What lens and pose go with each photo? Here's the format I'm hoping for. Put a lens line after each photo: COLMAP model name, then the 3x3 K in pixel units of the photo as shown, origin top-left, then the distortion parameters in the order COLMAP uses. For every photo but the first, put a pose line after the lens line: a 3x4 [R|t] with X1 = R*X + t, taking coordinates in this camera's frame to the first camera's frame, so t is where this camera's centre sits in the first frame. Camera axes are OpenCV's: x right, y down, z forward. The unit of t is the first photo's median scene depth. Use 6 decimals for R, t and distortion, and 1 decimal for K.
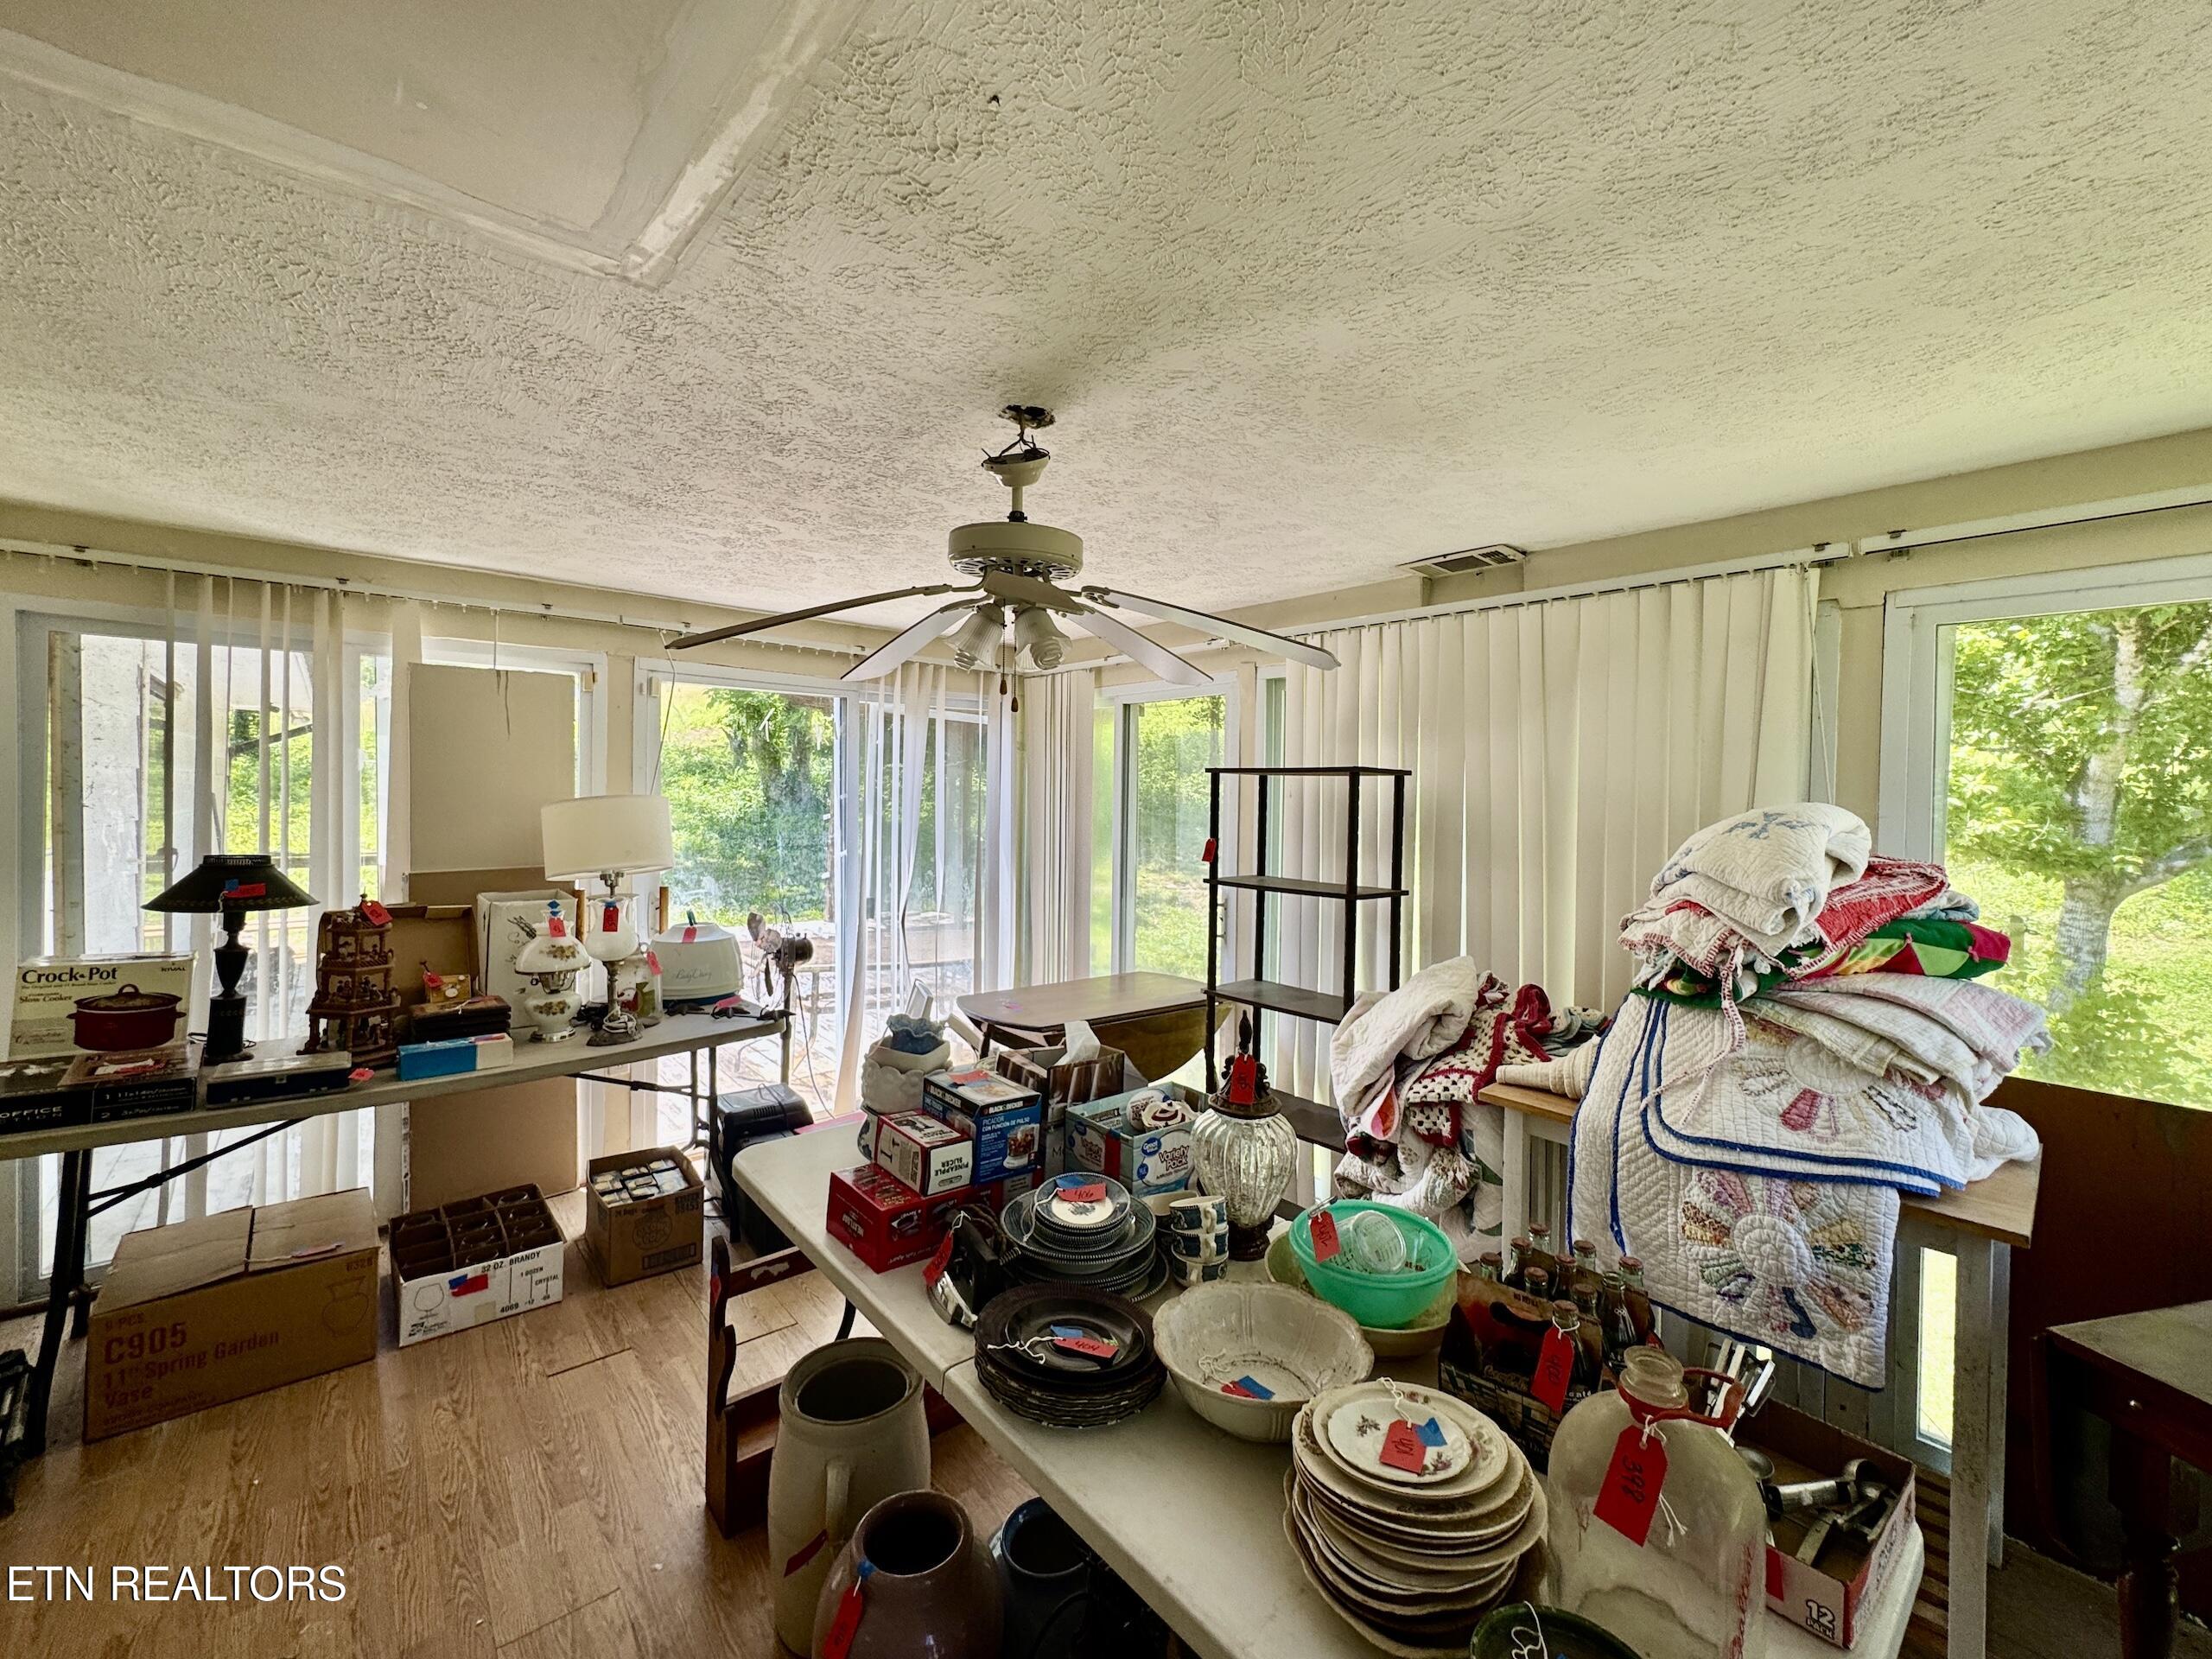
lens RADIAL K [[915.3, 0, 1086.0], [0, 915.3, 799.5], [0, 0, 1]] dist [0.000610, 0.000025]
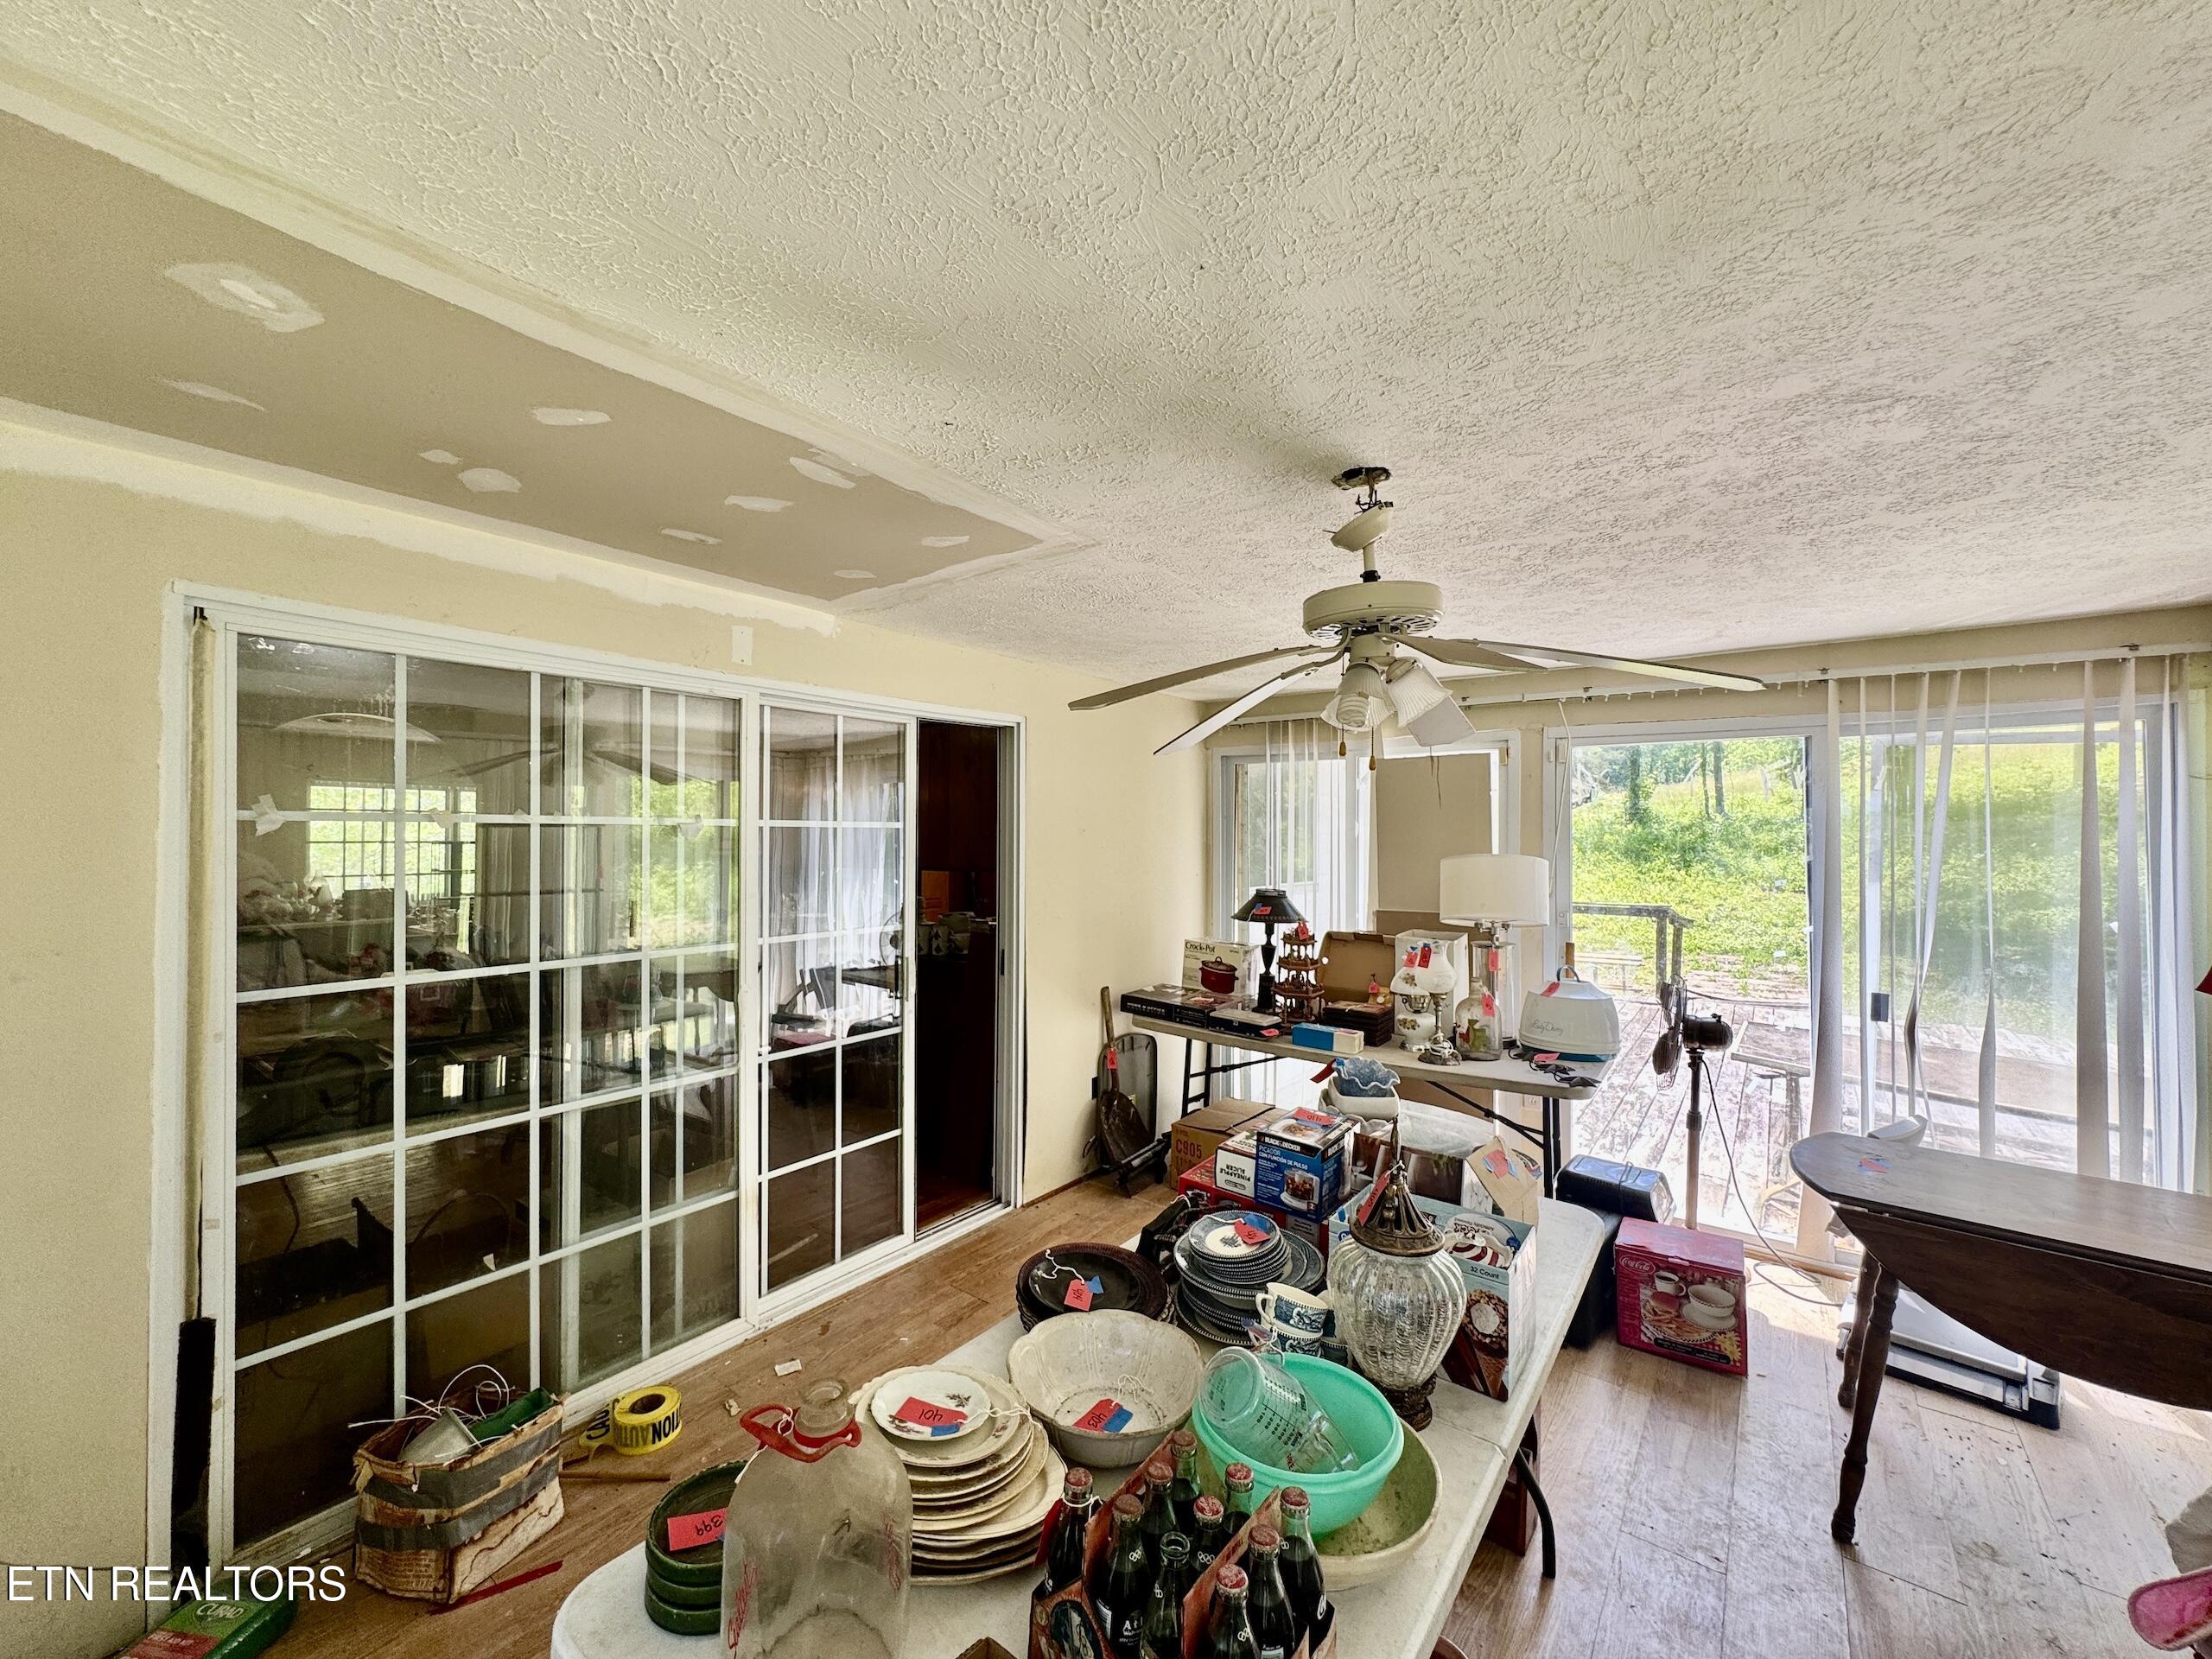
lens RADIAL K [[881.1, 0, 1106.0], [0, 881.1, 829.5], [0, 0, 1]] dist [-0.000210, -0.000099]
pose [[0.218282, -0.022572, -0.975625, 0.612236], [-0.012783, 0.999581, -0.025986, -0.001710], [0.975802, 0.018144, 0.217902, 0.393732]]
